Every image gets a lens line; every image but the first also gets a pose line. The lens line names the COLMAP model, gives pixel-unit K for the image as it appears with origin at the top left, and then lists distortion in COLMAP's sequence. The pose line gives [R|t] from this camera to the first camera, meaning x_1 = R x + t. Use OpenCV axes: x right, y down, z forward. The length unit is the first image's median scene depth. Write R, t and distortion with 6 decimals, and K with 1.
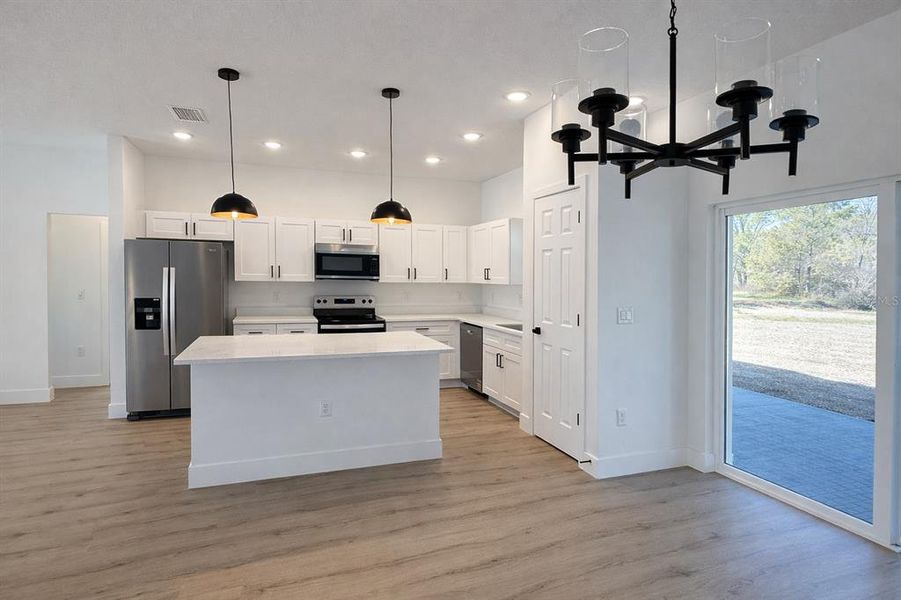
lens RADIAL K [[464.4, 0, 444.3], [0, 464.4, 300.6], [0, 0, 1]] dist [-0.004712, -0.000291]
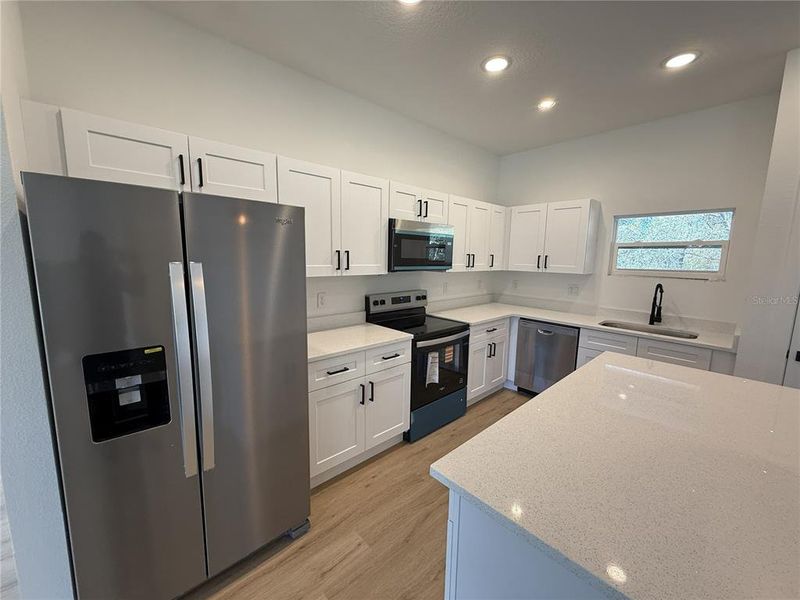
lens RADIAL K [[319.8, 0, 397.7], [0, 319.8, 295.9], [0, 0, 1]] dist [-0.010455, -0.000153]
pose [[0.926145, -0.040150, 0.375026, -0.440549], [0.005186, 0.995579, 0.093779, -0.056265], [-0.377133, -0.084908, 0.922259, 0.575389]]
